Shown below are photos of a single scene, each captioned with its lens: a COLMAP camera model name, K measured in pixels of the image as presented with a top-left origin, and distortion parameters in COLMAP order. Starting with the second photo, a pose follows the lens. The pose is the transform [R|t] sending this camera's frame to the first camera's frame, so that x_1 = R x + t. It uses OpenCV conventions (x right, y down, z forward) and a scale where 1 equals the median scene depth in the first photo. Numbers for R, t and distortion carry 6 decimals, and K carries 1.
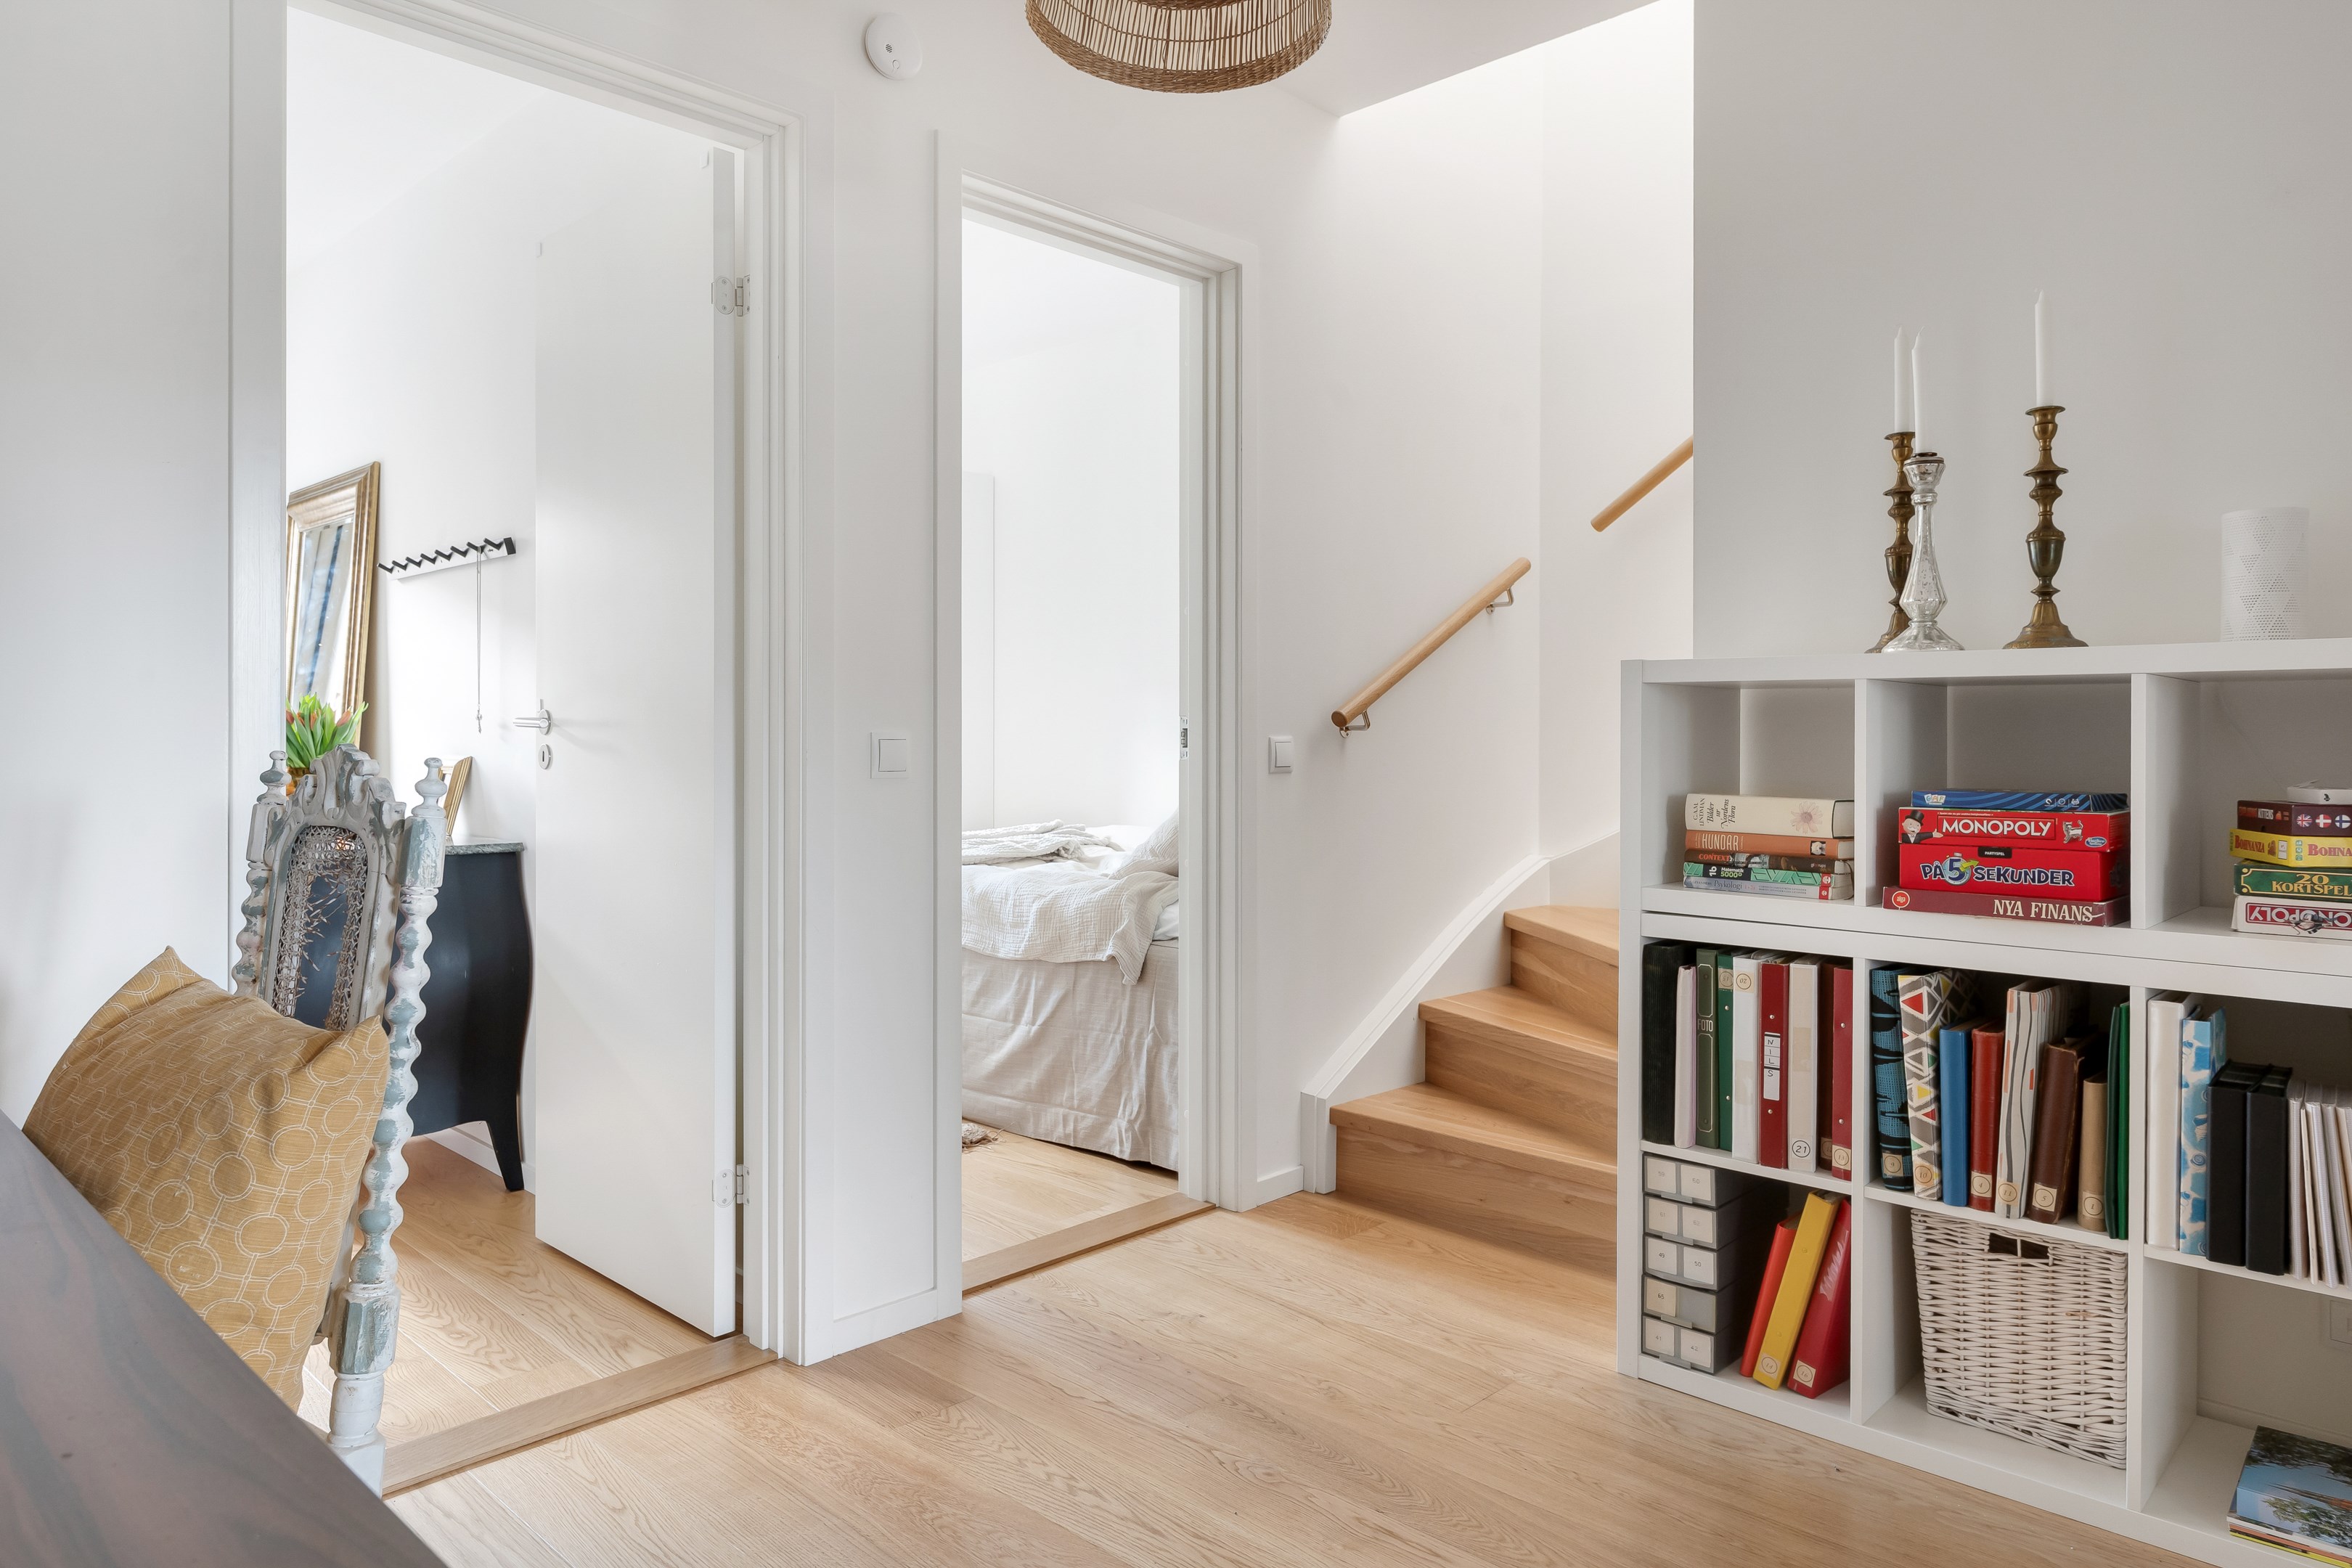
lens RADIAL K [[1475.3, 0, 1182.5], [0, 1475.3, 737.3], [0, 0, 1]] dist [0.016788, 0.000615]
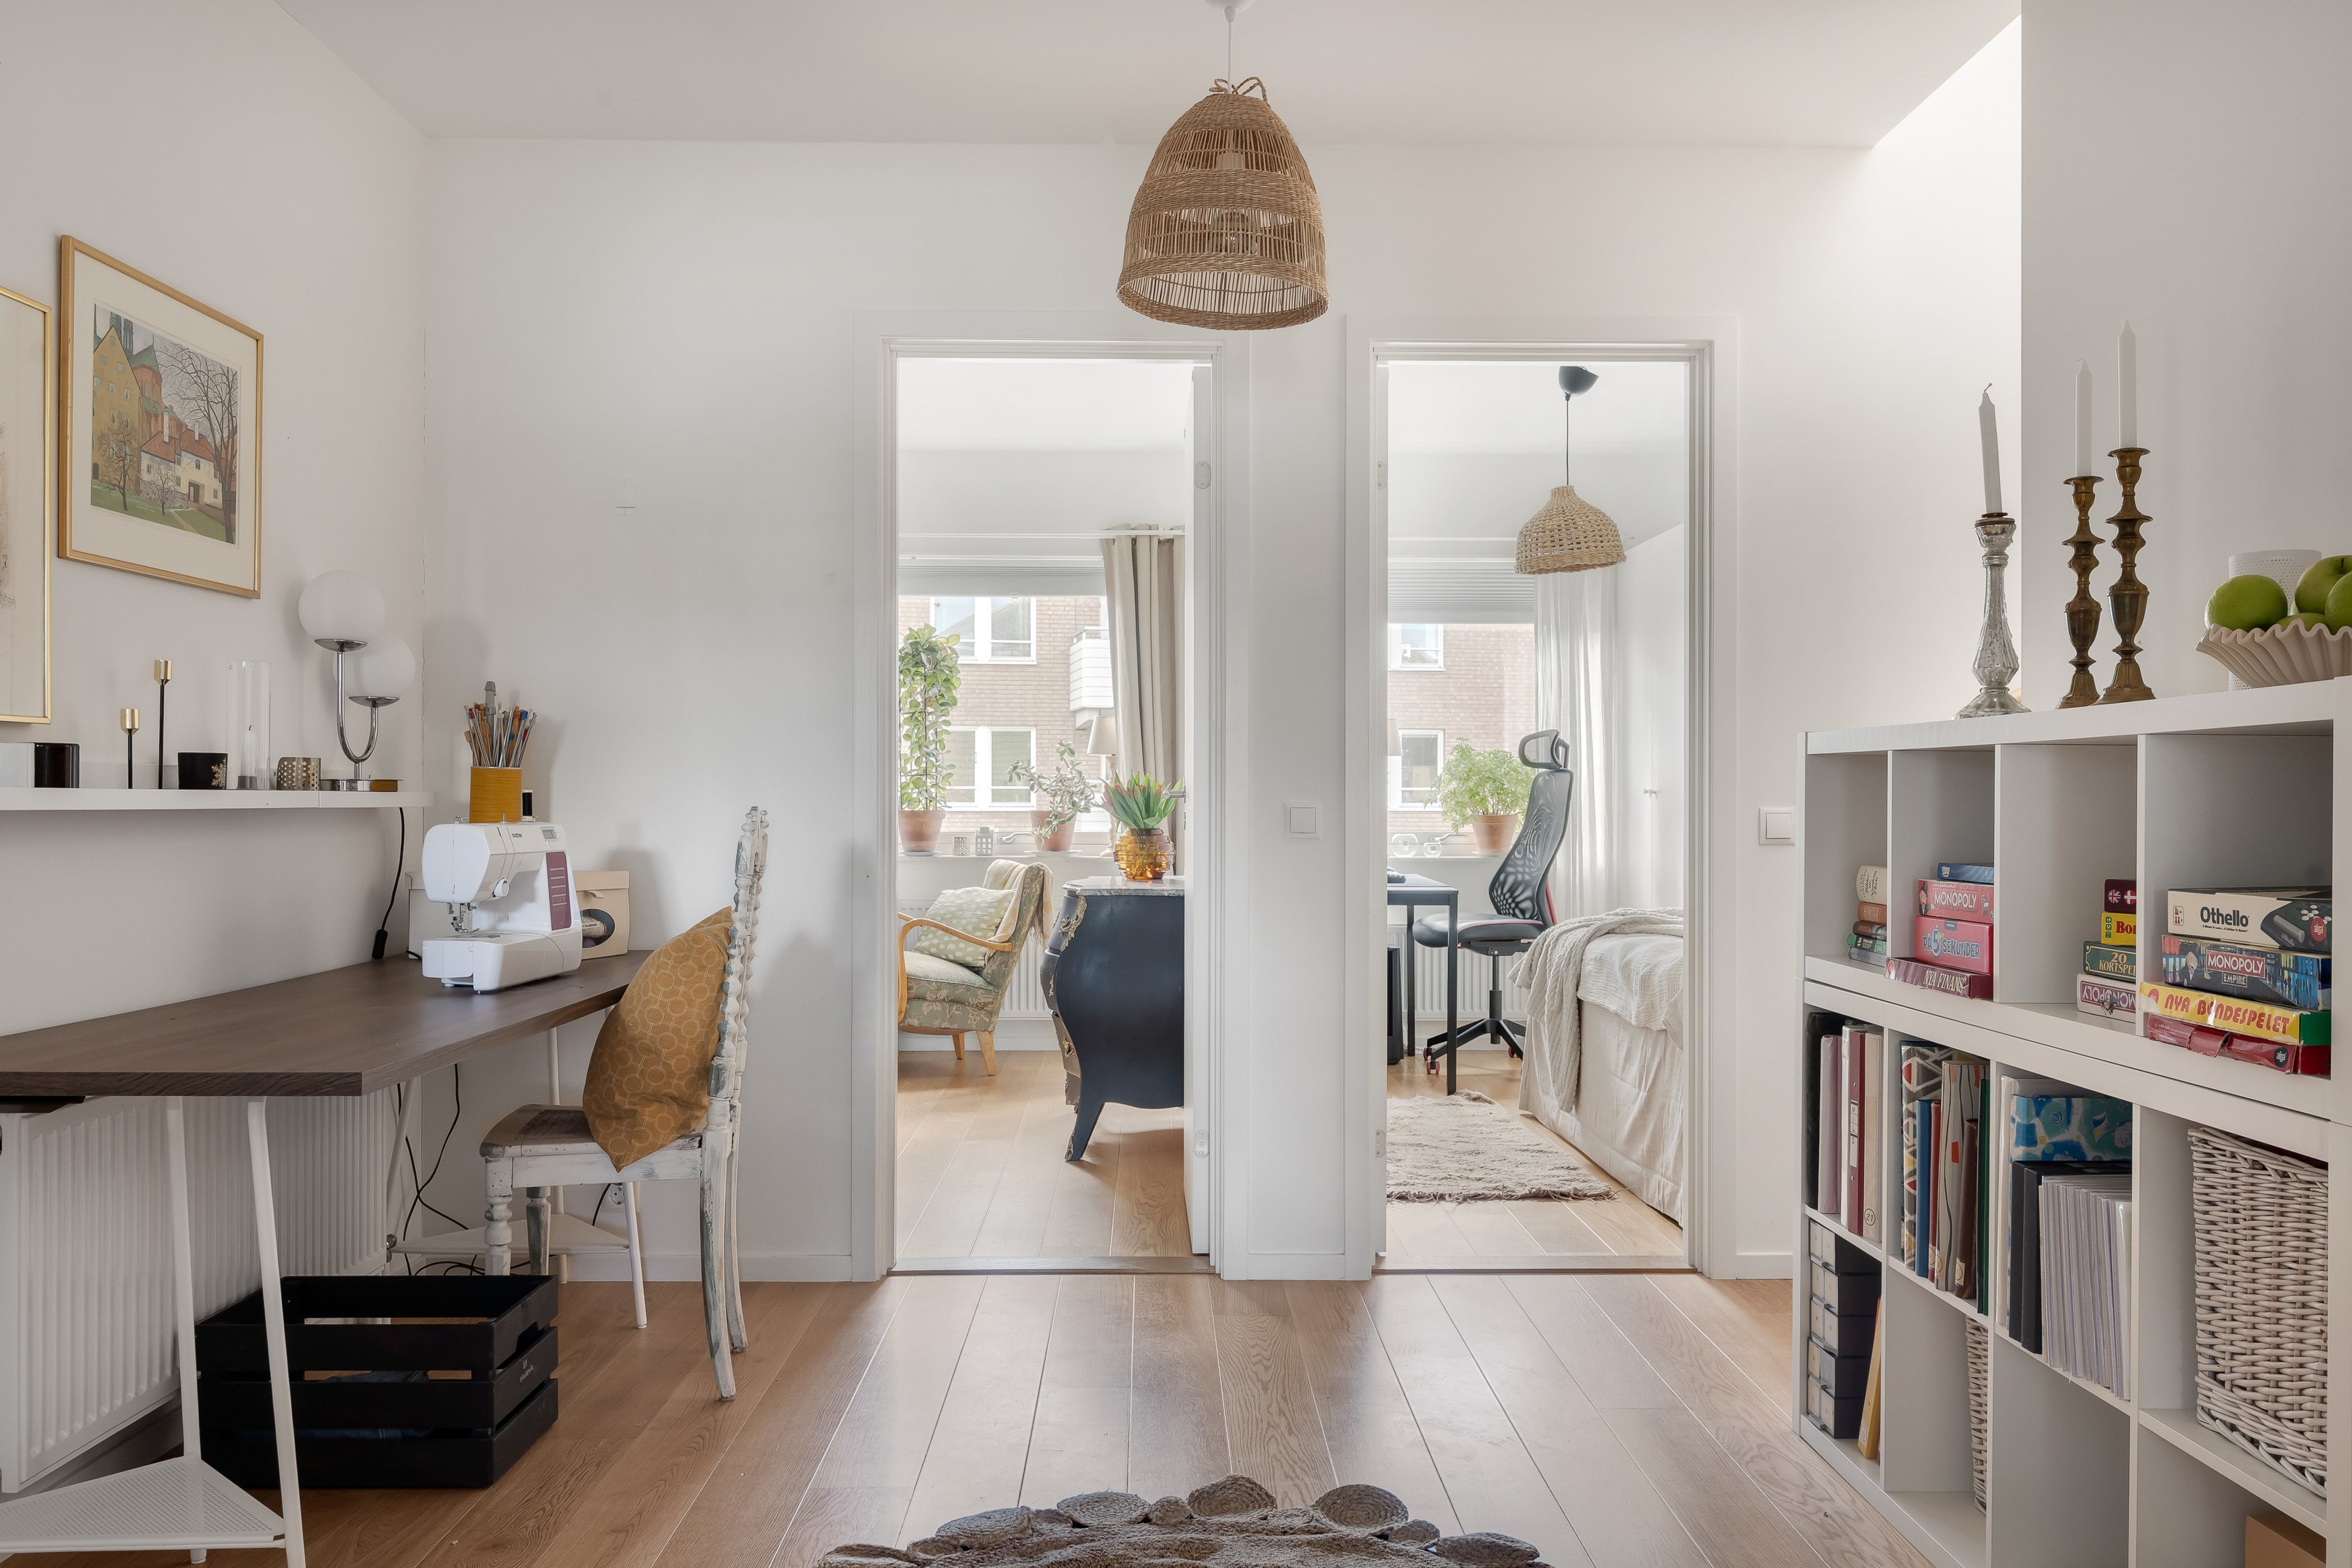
lens RADIAL K [[1911.0, 0, 1176.0], [0, 1911.0, 784.0], [0, 0, 1]] dist [-0.007226, -0.002825]
pose [[0.698800, -0.003499, -0.715309, 0.986267], [-0.005630, 0.999930, -0.010392, -0.000356], [0.715295, 0.011289, 0.698731, -0.239022]]
